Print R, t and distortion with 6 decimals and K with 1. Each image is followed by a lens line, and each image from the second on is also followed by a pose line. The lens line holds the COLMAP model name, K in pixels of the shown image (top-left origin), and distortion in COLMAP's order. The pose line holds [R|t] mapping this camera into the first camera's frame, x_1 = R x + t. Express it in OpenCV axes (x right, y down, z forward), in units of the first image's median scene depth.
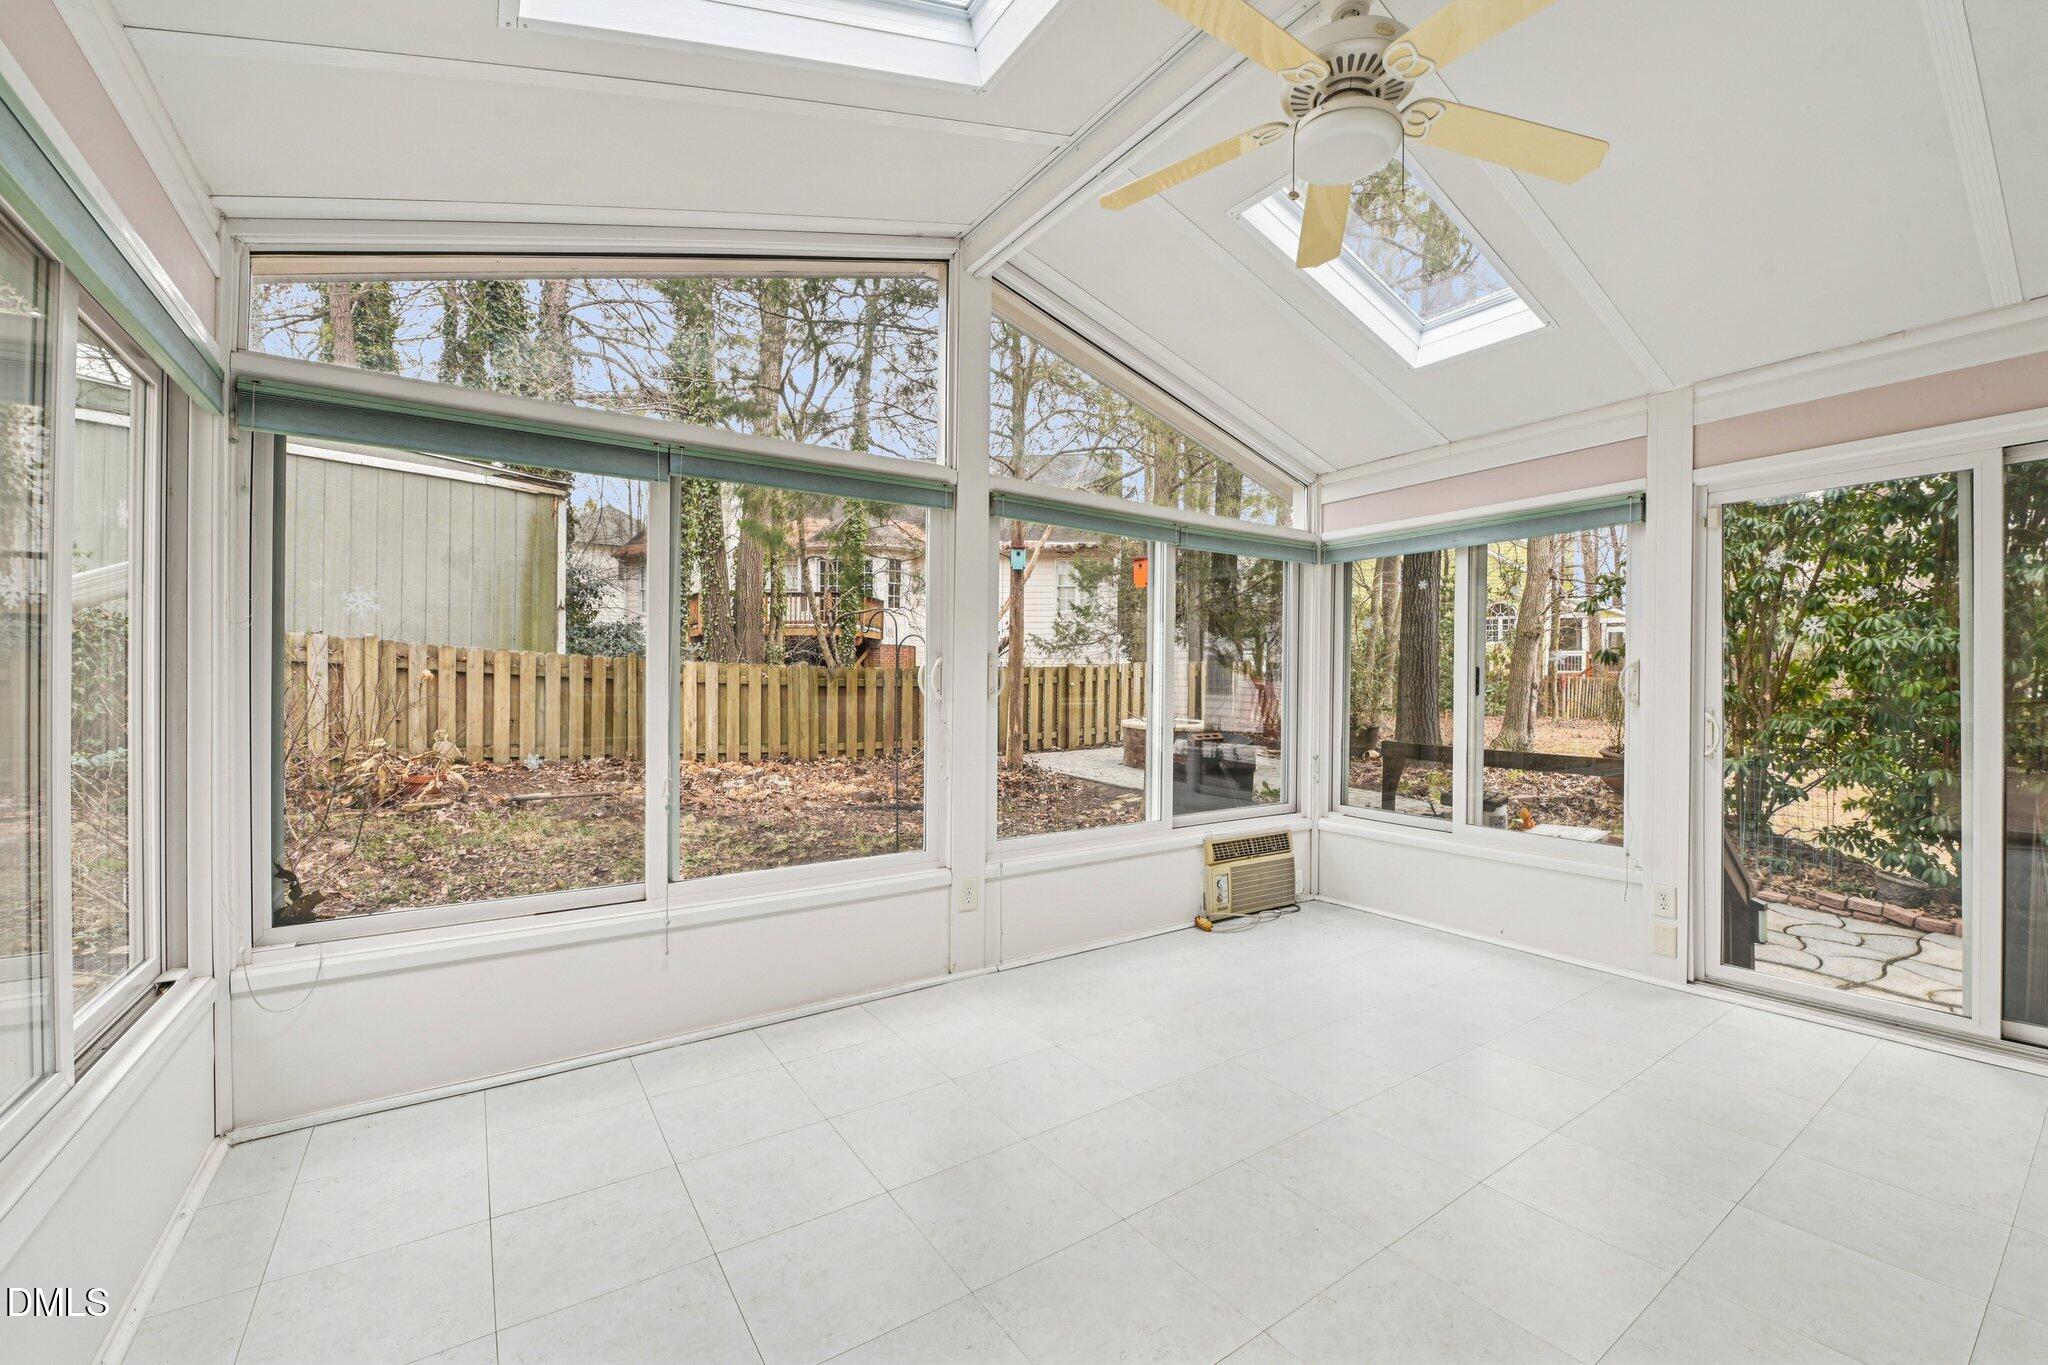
lens RADIAL K [[820.7, 0, 1041.0], [0, 820.7, 675.1], [0, 0, 1]] dist [-0.012175, -0.003349]
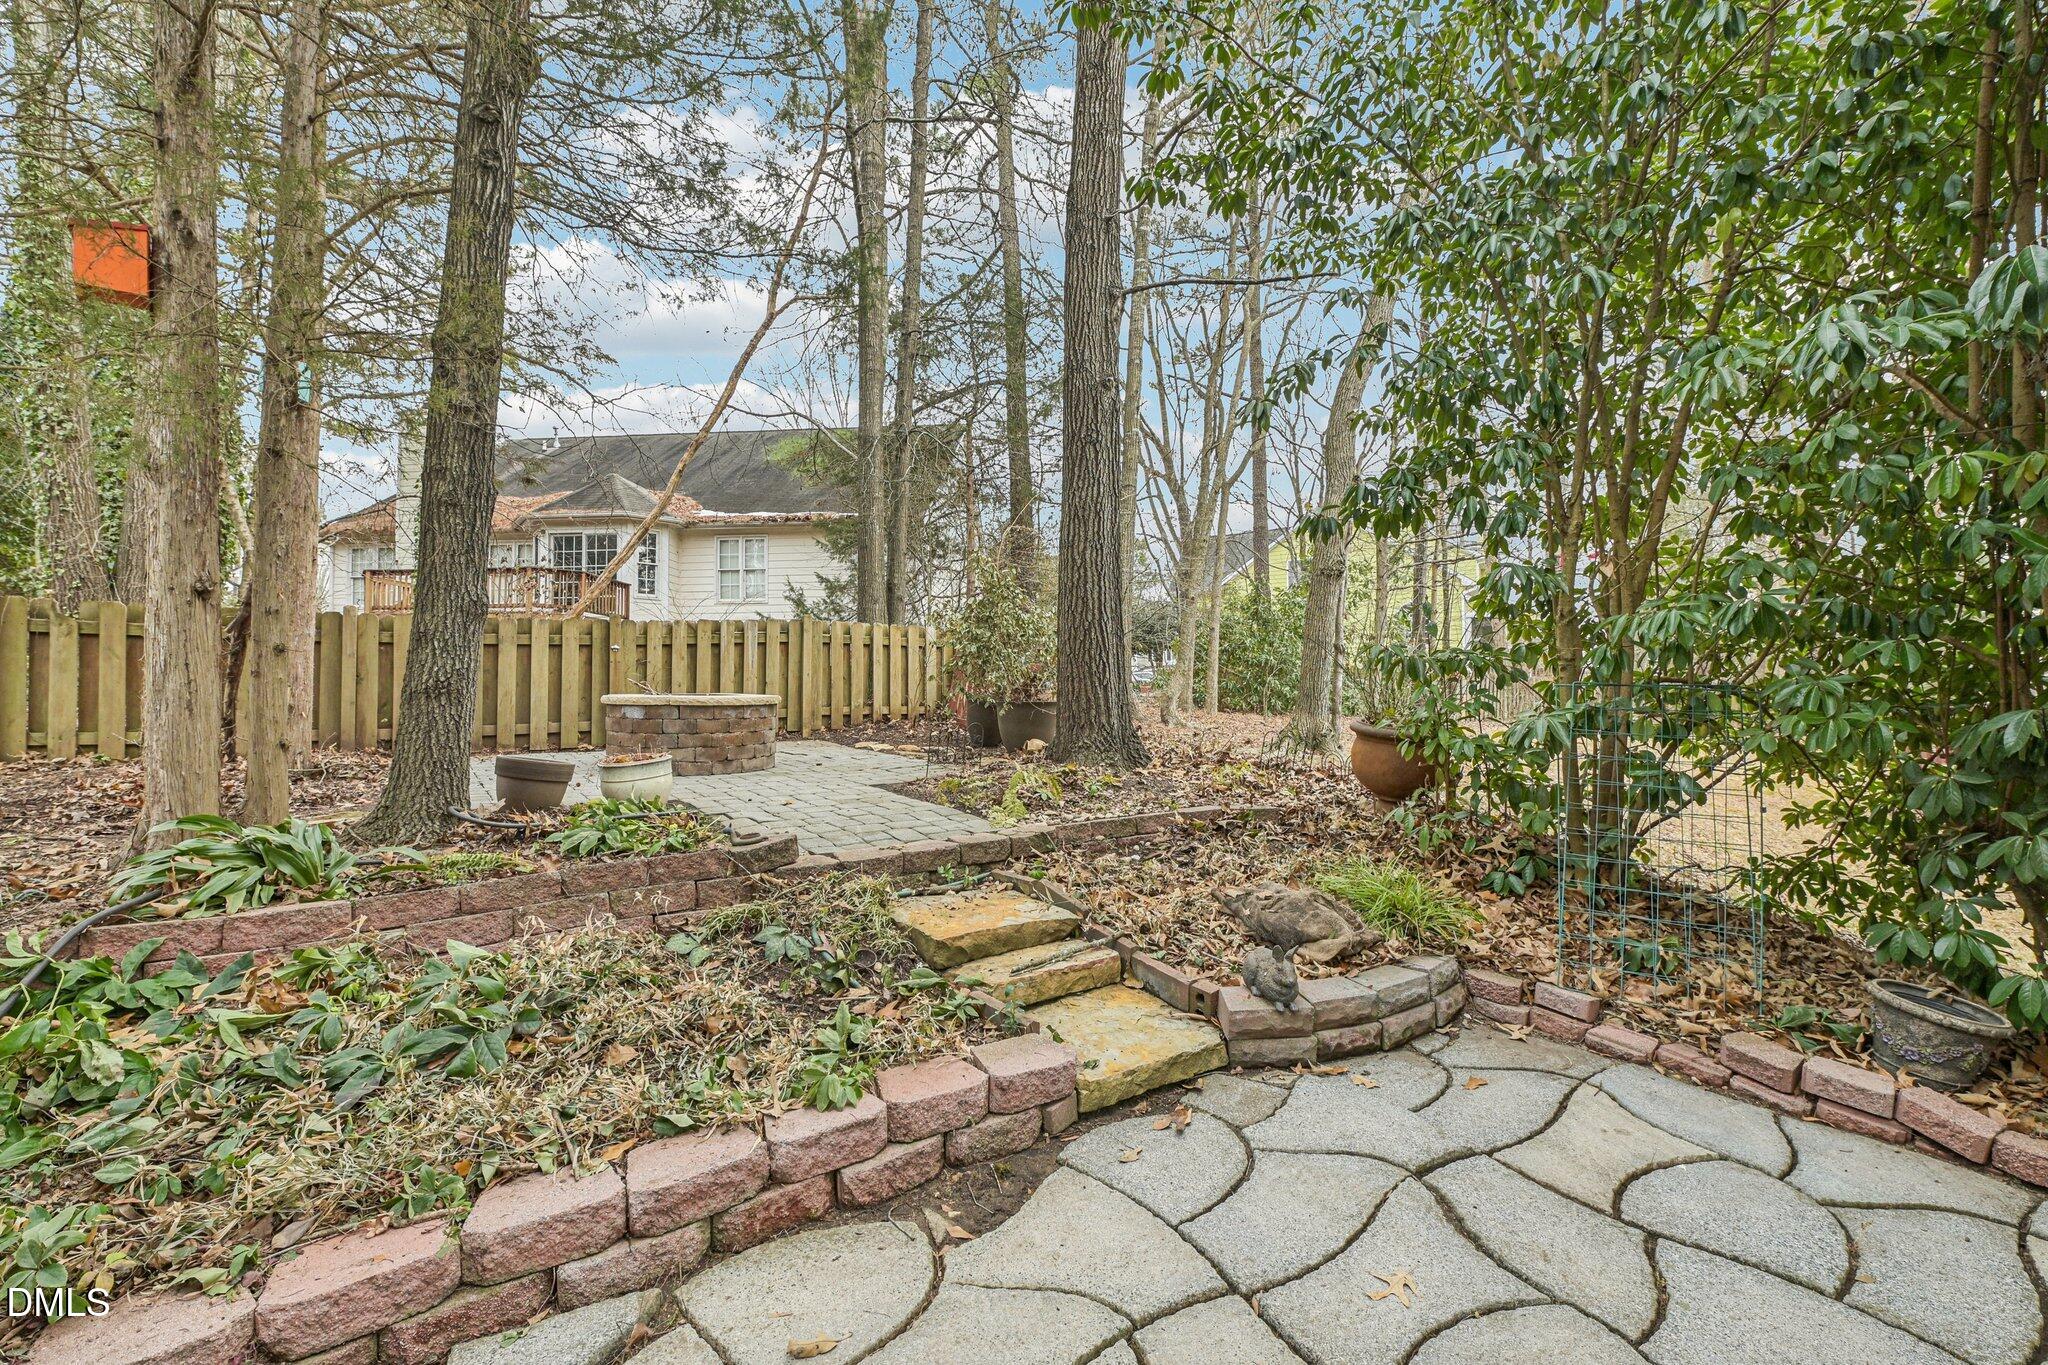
lens RADIAL K [[835.2, 0, 1034.7], [0, 835.2, 695.5], [0, 0, 1]] dist [-0.015293, -0.000651]
pose [[0.998902, -0.010420, 0.045671, 0.492557], [0.010626, 0.999934, -0.004278, 0.081720], [-0.045624, 0.004758, 0.998947, 0.497441]]
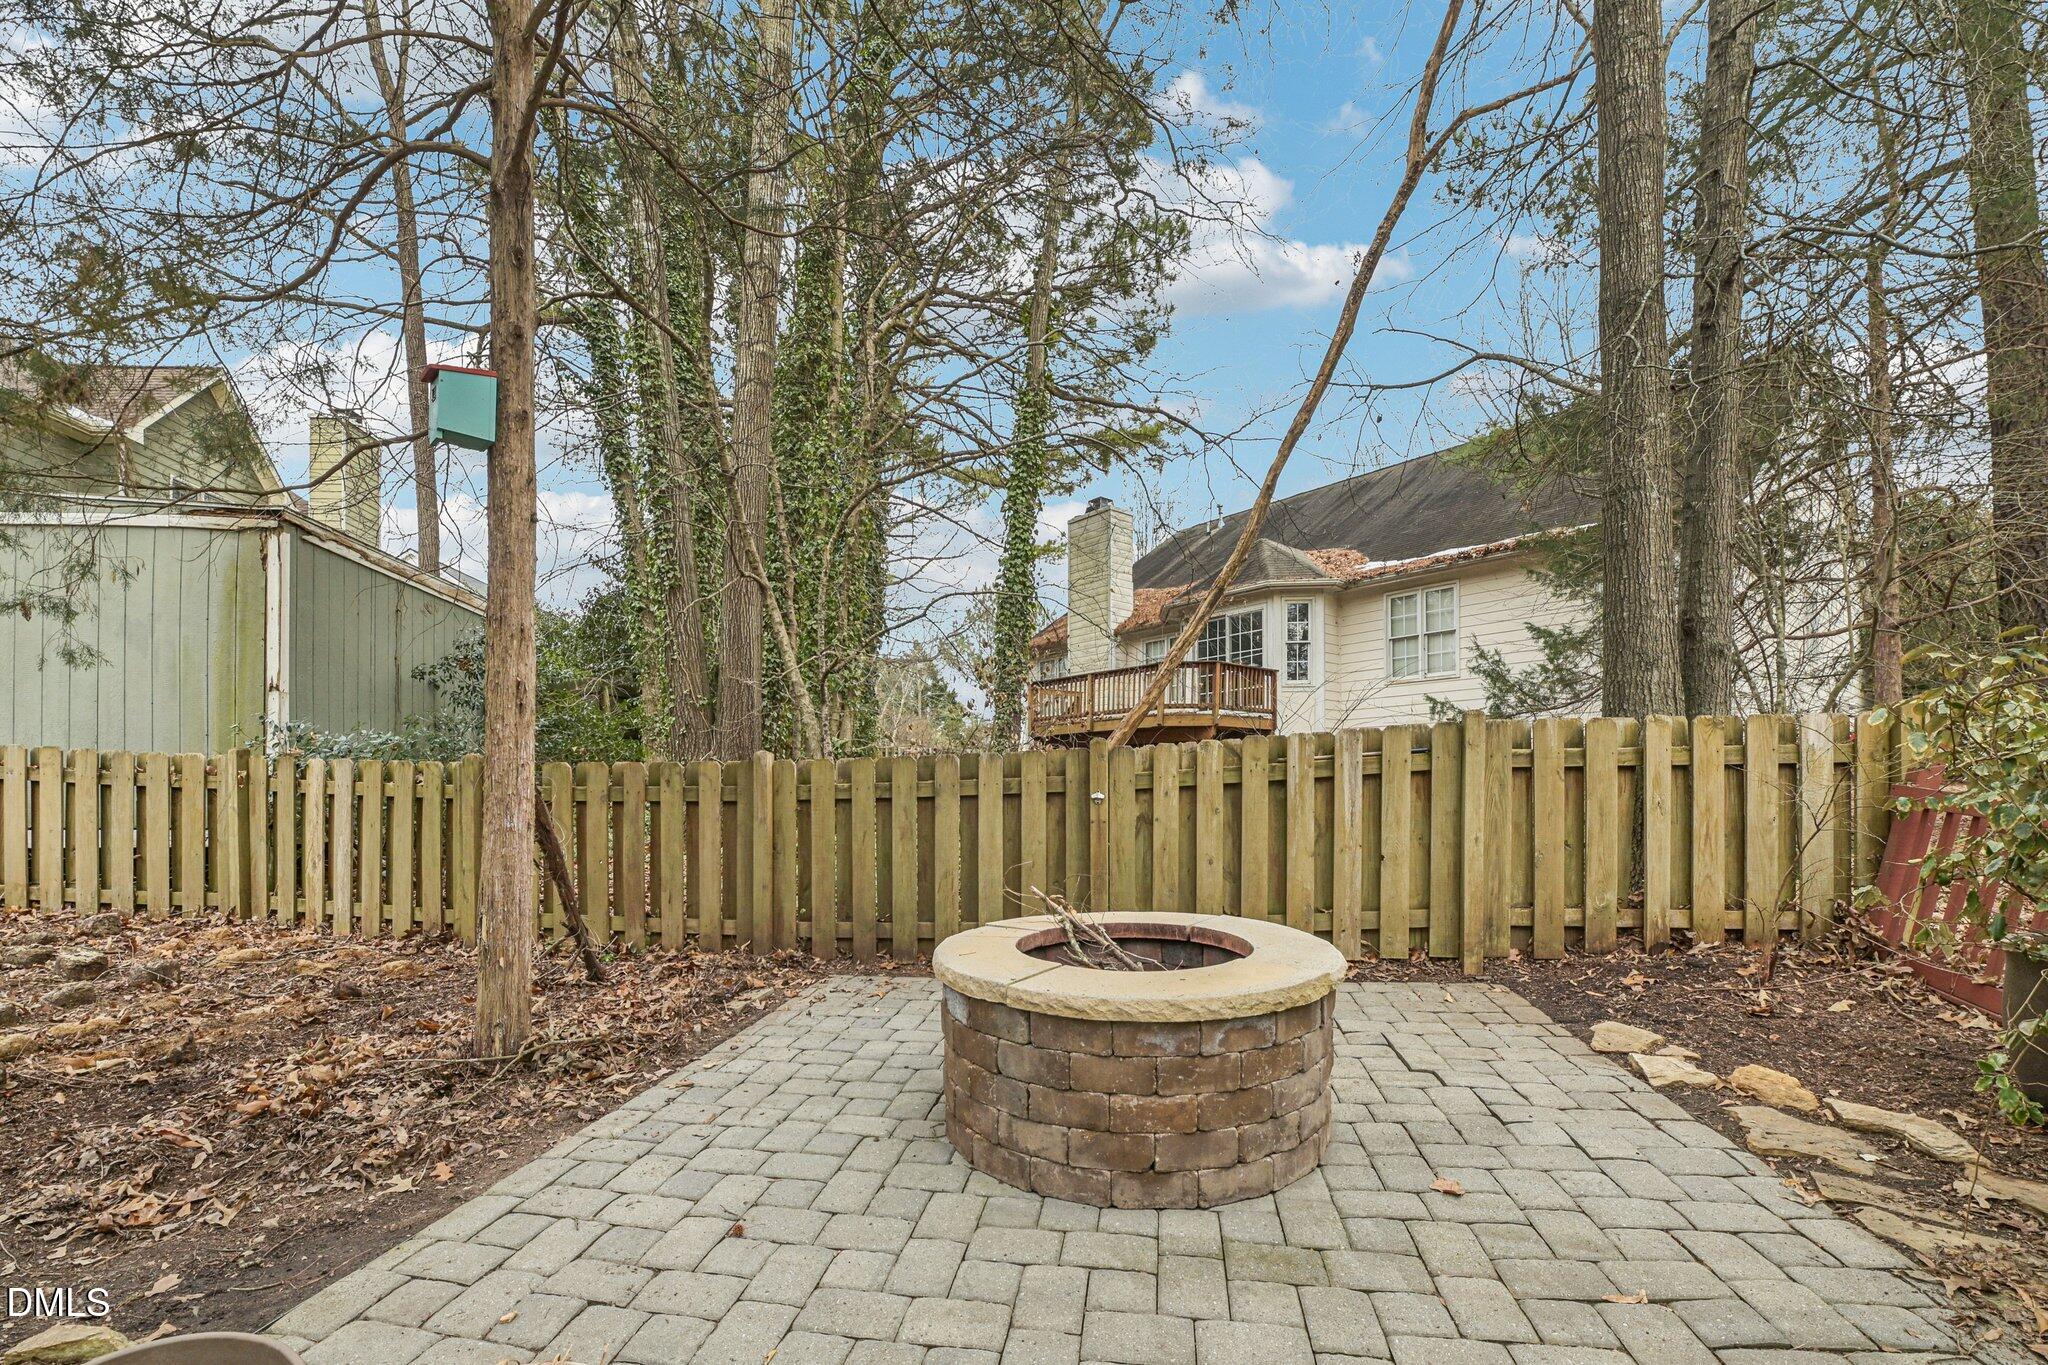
lens RADIAL K [[835.2, 0, 1040.4], [0, 835.2, 788.6], [0, 0, 1]] dist [-0.015293, -0.000651]
pose [[0.718891, -0.008560, -0.695071, 0.410764], [0.016327, 0.999856, 0.004573, 0.012886], [0.694931, -0.014636, 0.718927, 1.029403]]
